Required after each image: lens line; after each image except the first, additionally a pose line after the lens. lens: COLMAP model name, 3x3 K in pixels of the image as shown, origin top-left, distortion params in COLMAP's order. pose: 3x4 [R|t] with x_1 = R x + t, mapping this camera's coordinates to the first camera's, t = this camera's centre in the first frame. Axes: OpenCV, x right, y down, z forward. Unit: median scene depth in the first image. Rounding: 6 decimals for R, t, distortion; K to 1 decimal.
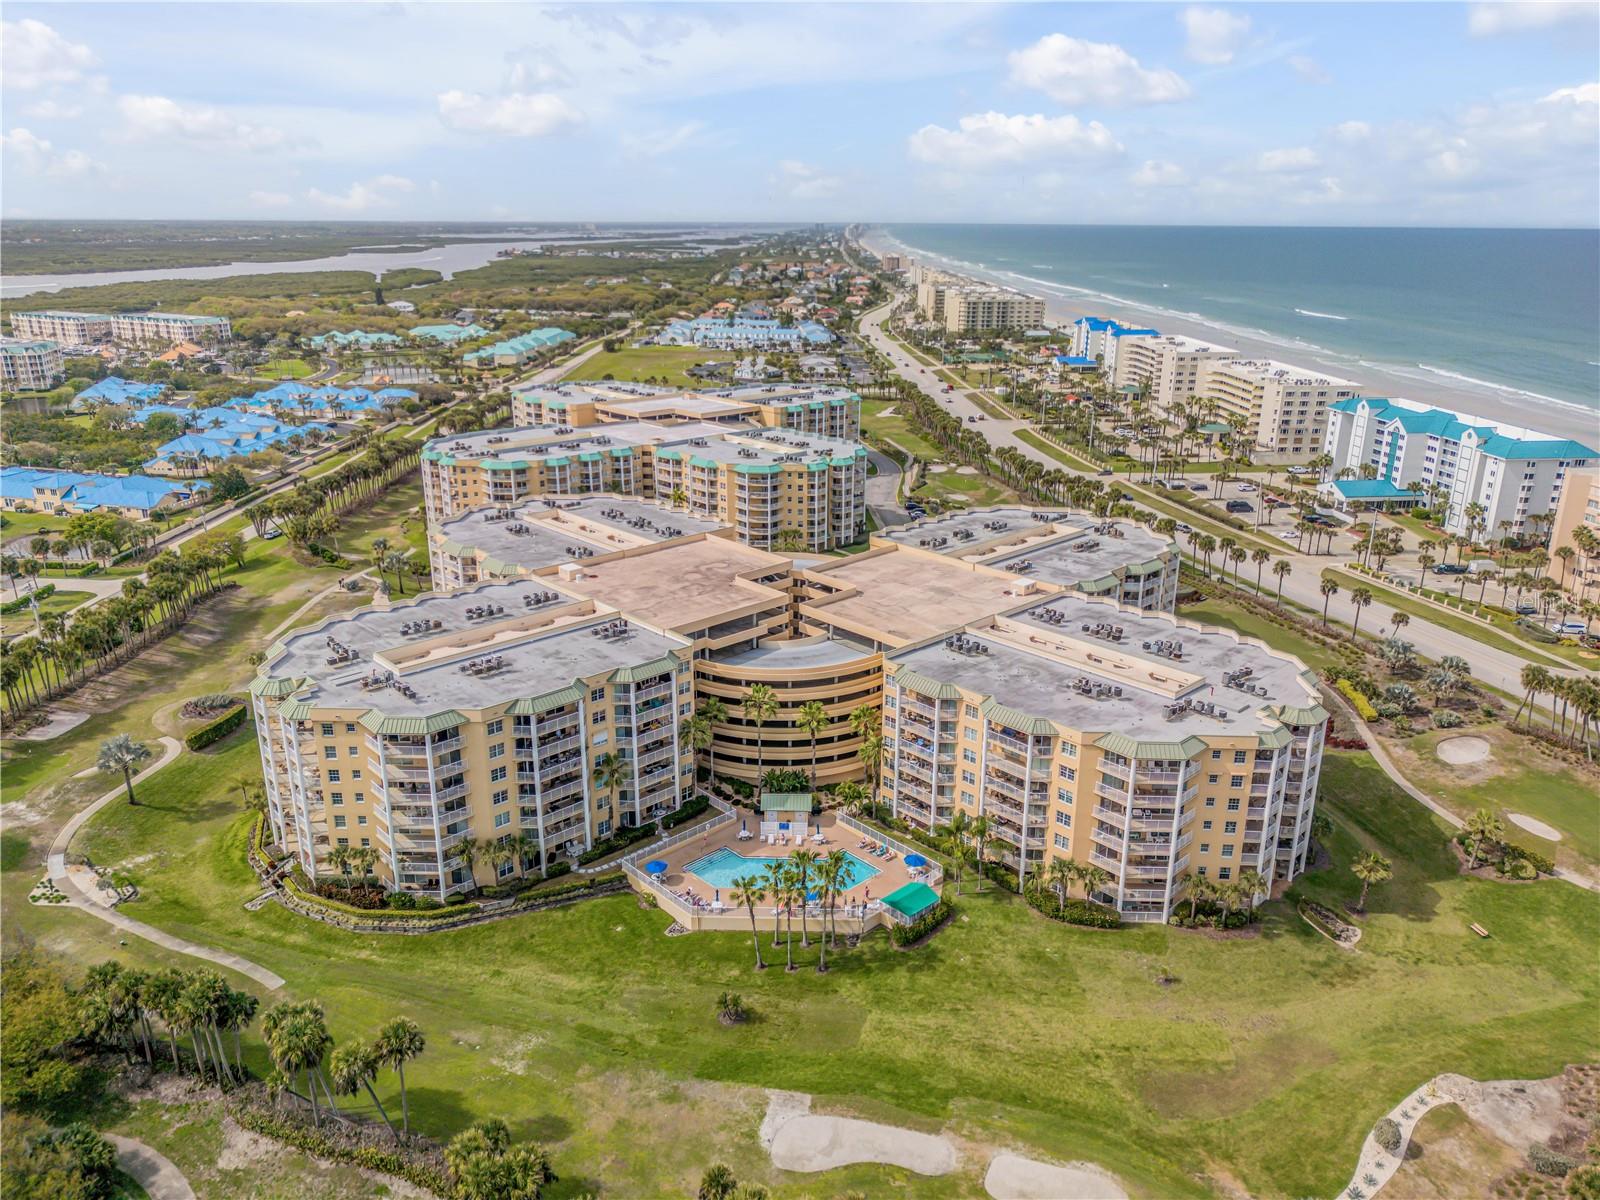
lens RADIAL K [[1126.4, 0, 800.0], [0, 1126.4, 600.0], [0, 0, 1]] dist [0.083864, -0.085236]
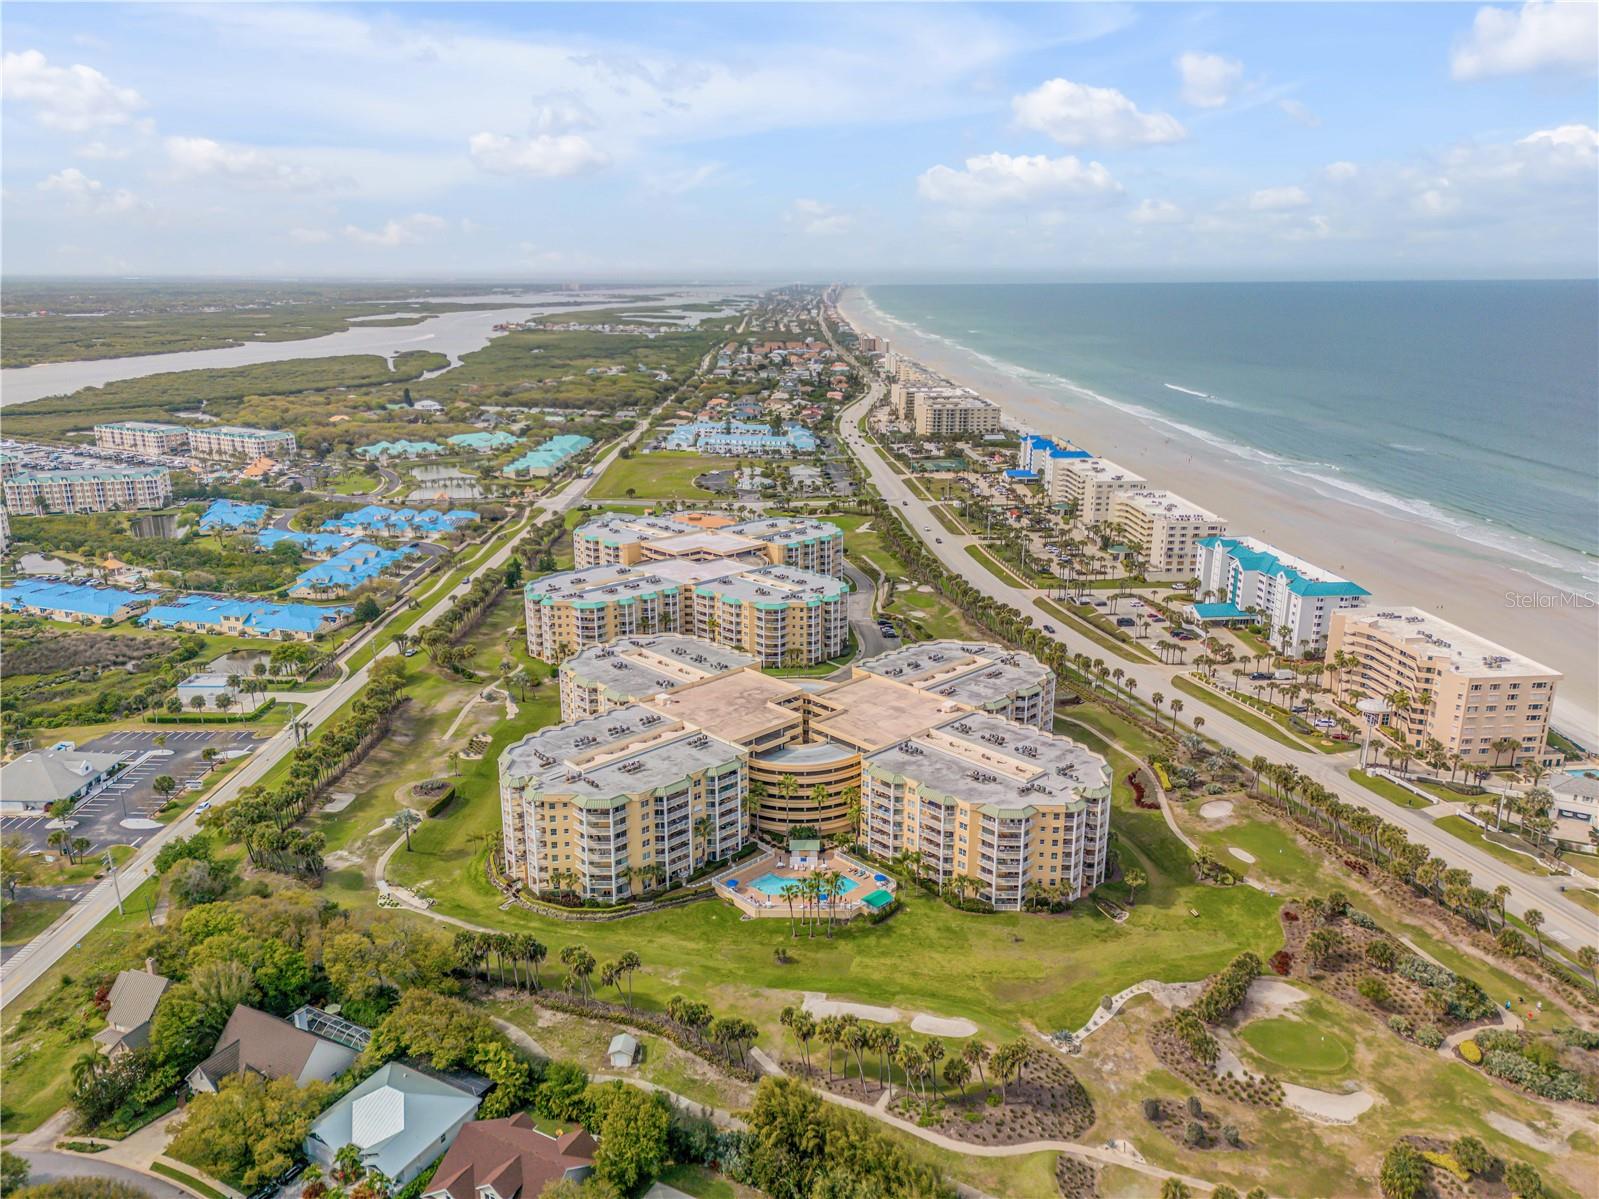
lens RADIAL K [[1125.7, 0, 799.5], [0, 1125.7, 599.5], [0, 0, 1]] dist [0.083864, -0.085236]
pose [[0.999840, -0.007330, 0.016309, -0.042478], [0.008028, 0.999034, -0.043207, -0.109249], [-0.015977, 0.043331, 0.998933, -0.667955]]
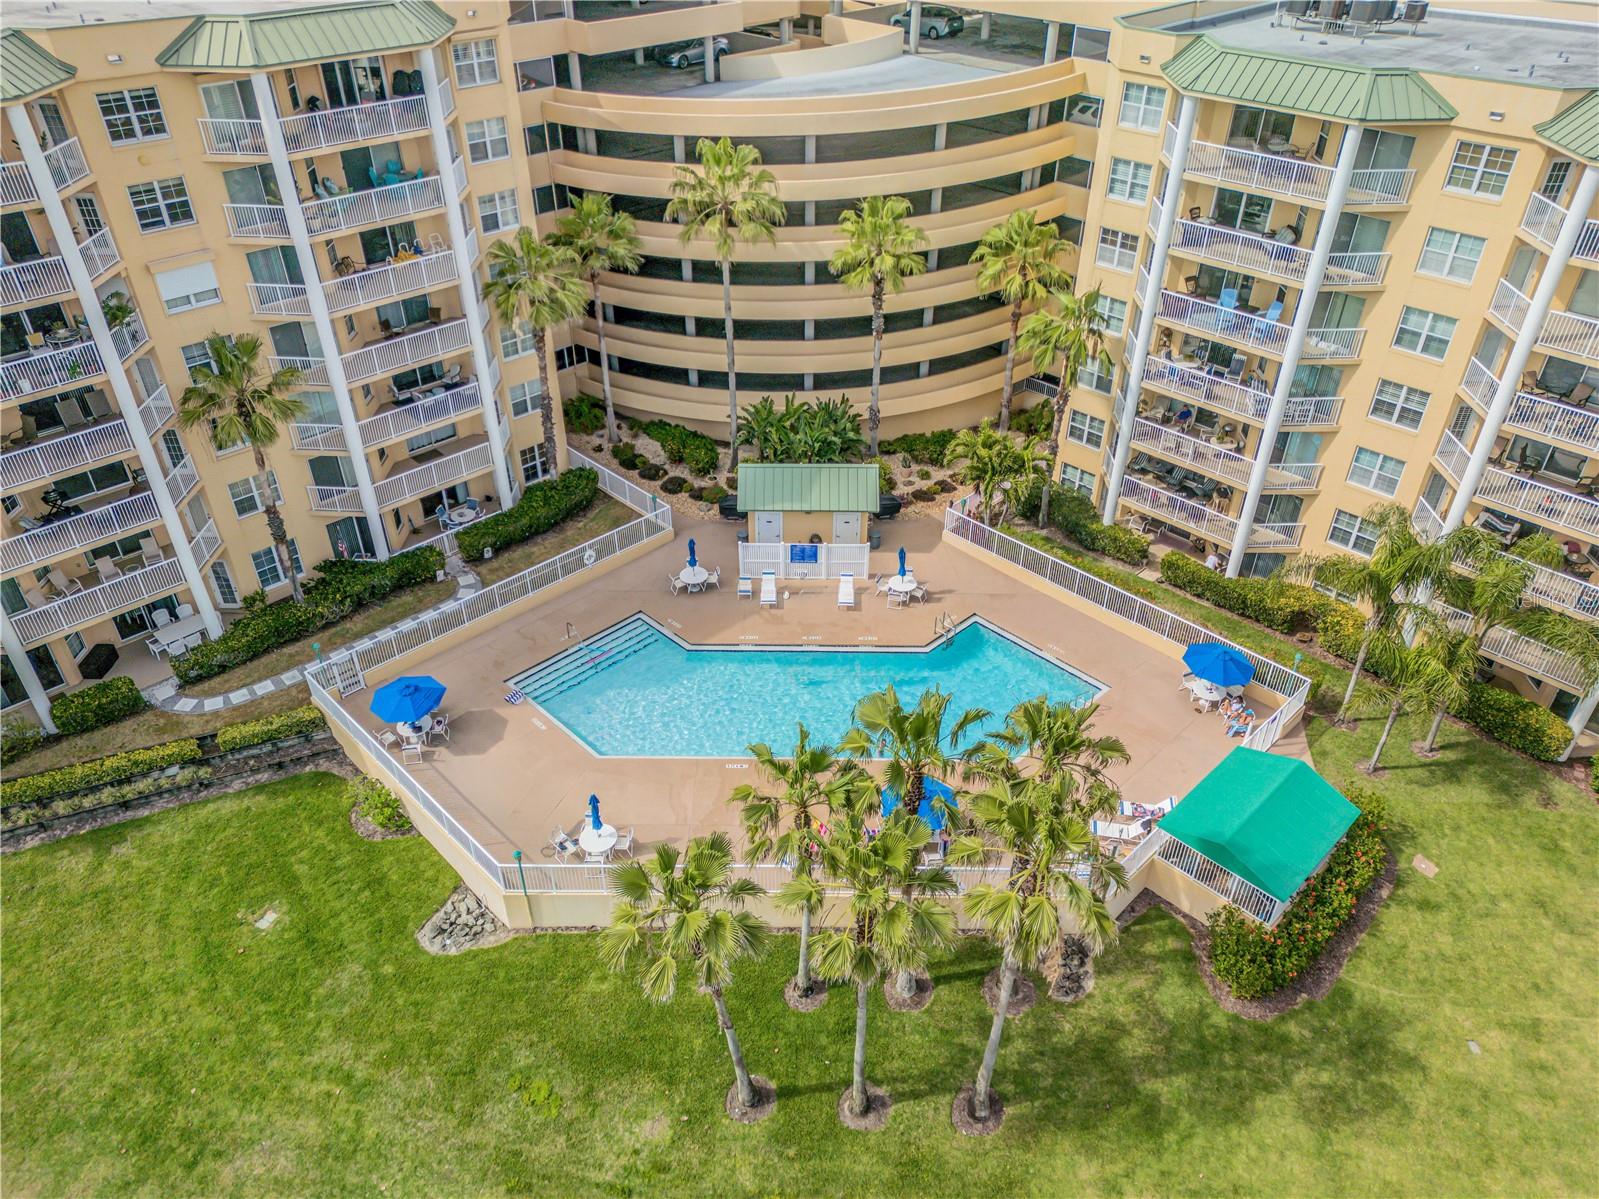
lens RADIAL K [[1126.8, 0, 802.1], [0, 1126.8, 593.4], [0, 0, 1]] dist [0.115007, -0.138173]
pose [[0.999688, -0.013807, 0.020798, -0.021047], [0.007165, 0.956762, 0.290783, 0.102397], [-0.023914, -0.290543, 0.956563, 0.618070]]
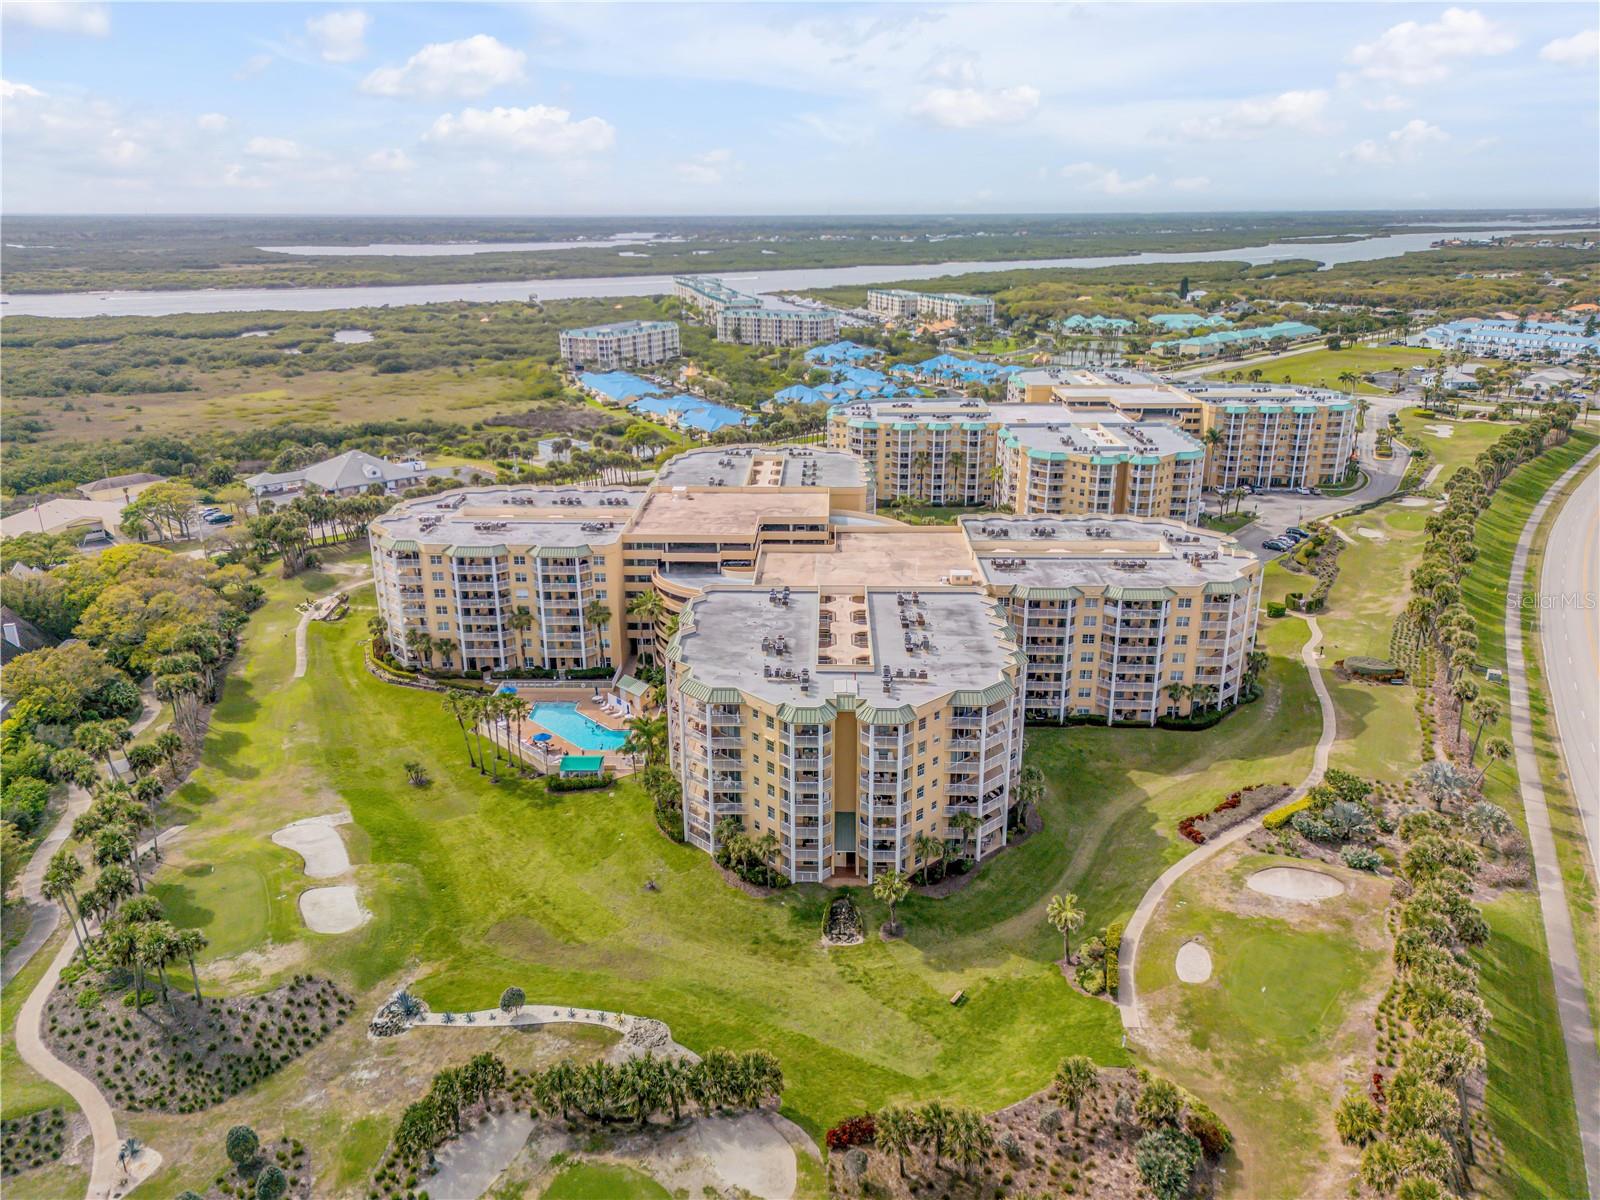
lens RADIAL K [[1135.3, 0, 800.0], [0, 1135.3, 600.0], [0, 0, 1]] dist [0.067834, -0.064201]
pose [[0.710411, 0.219810, -0.668581, 0.879653], [-0.216389, 0.972178, 0.089697, -0.058267], [0.669696, 0.080952, 0.738210, 0.194516]]
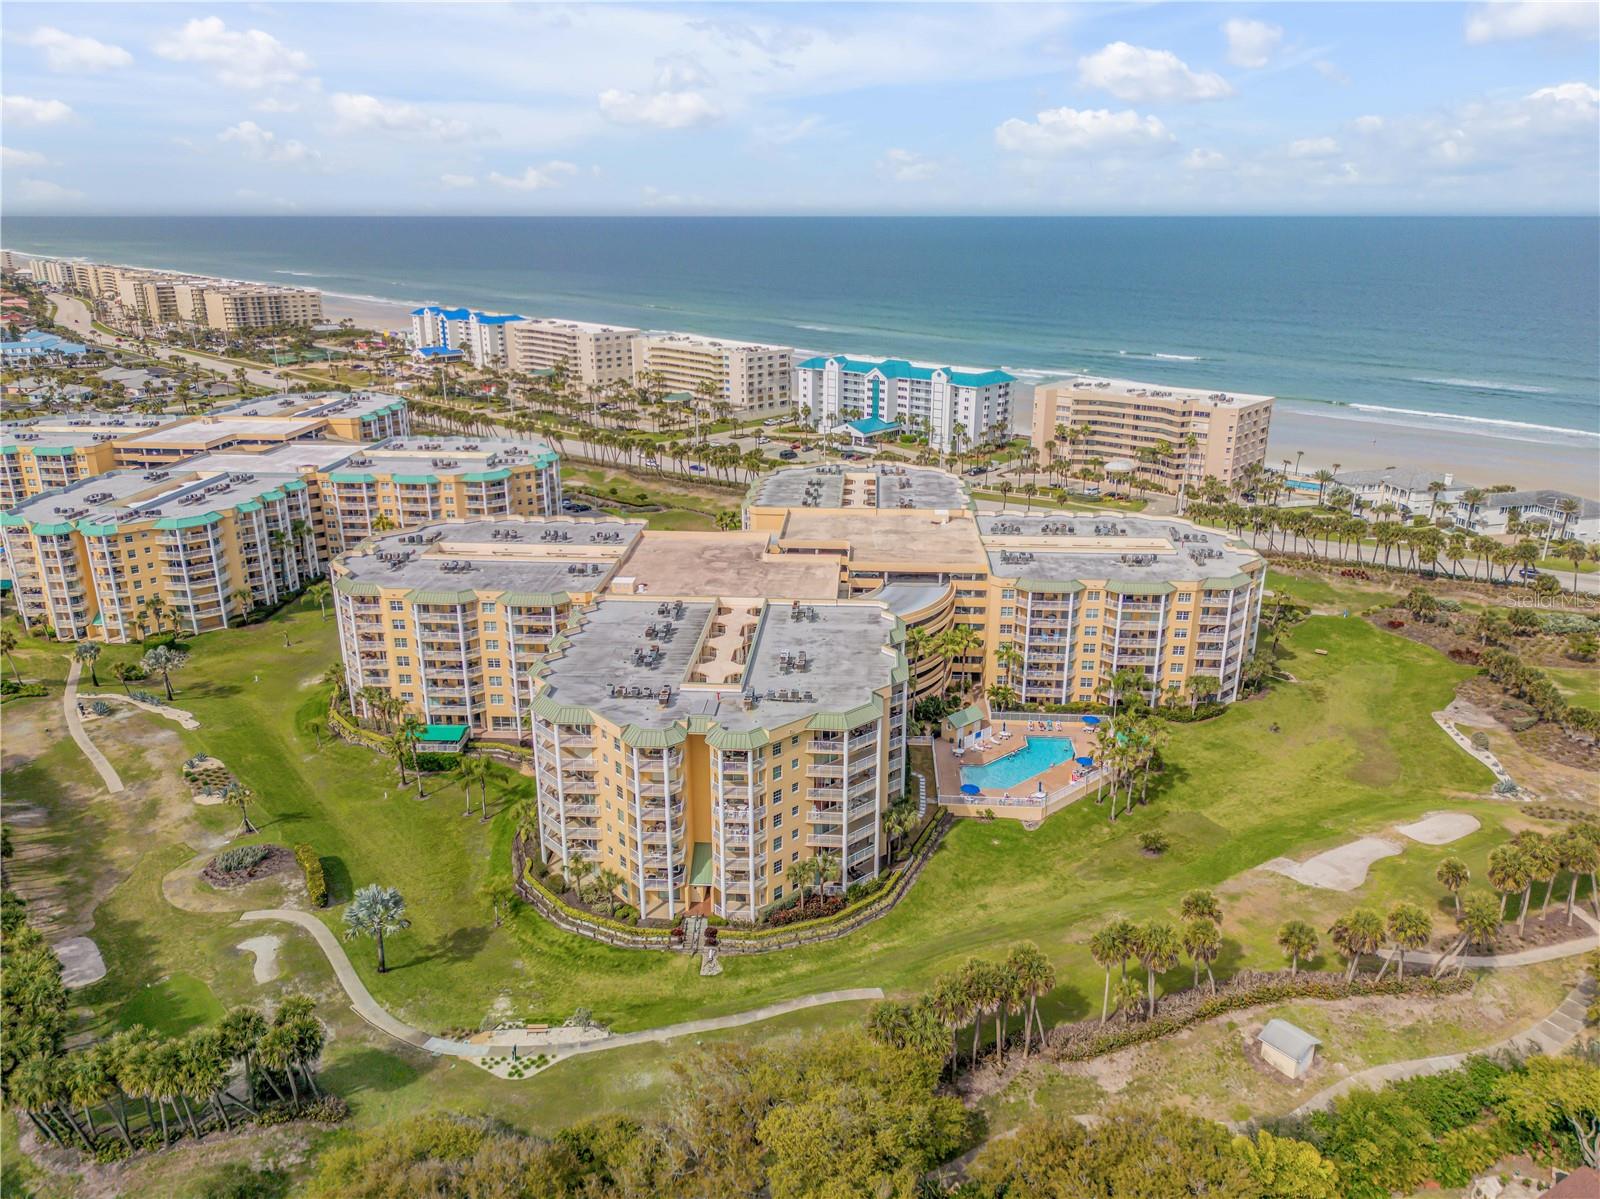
lens RADIAL K [[1126.4, 0, 800.0], [0, 1126.4, 599.5], [0, 0, 1]] dist [0.083864, -0.085236]
pose [[0.730896, -0.224357, 0.644558, -0.821110], [0.218494, 0.971638, 0.090445, -0.077153], [-0.646569, 0.074726, 0.759187, 0.208957]]
